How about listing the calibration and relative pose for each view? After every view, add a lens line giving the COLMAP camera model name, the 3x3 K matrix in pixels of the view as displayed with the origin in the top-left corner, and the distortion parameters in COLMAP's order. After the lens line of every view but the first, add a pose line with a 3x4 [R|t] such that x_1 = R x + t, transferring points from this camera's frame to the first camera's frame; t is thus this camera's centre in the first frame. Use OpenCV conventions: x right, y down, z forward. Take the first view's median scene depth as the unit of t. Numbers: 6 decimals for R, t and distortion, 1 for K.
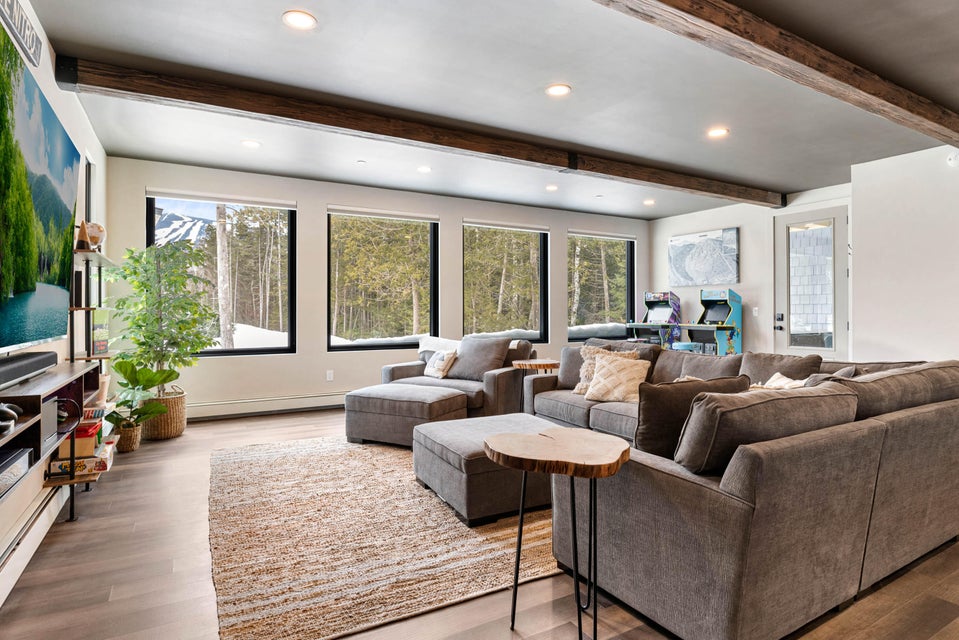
lens RADIAL K [[514.1, 0, 481.7], [0, 514.1, 319.2], [0, 0, 1]] dist [0.002749, -0.000411]
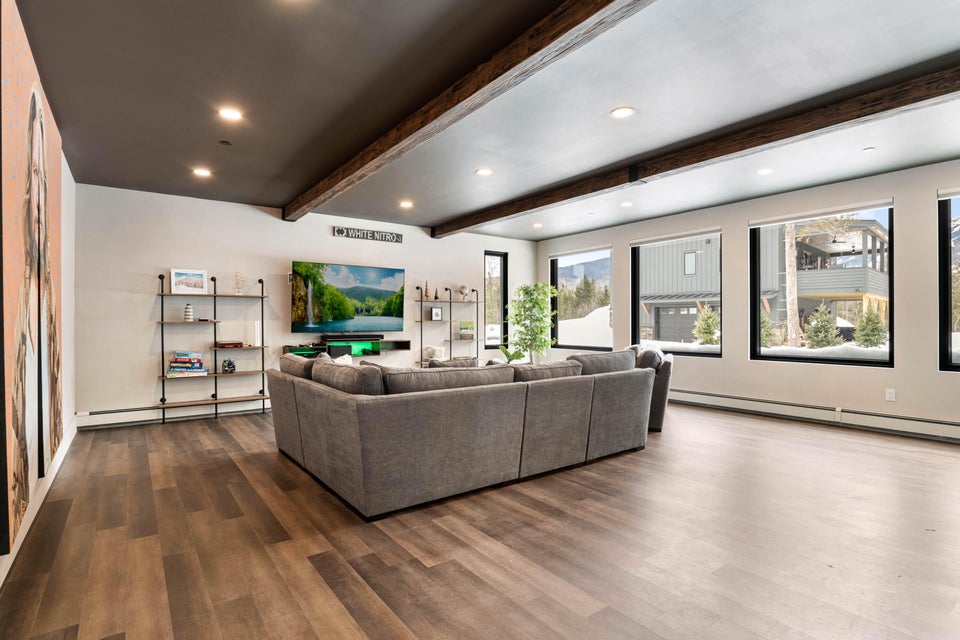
lens RADIAL K [[460.0, 0, 481.3], [0, 460.0, 320.8], [0, 0, 1]] dist [-0.013249, -0.000637]
pose [[0.123956, -0.002237, -0.992285, 1.001599], [-0.013542, 0.999901, -0.003946, -0.008154], [0.992195, 0.013927, 0.123913, 0.570977]]
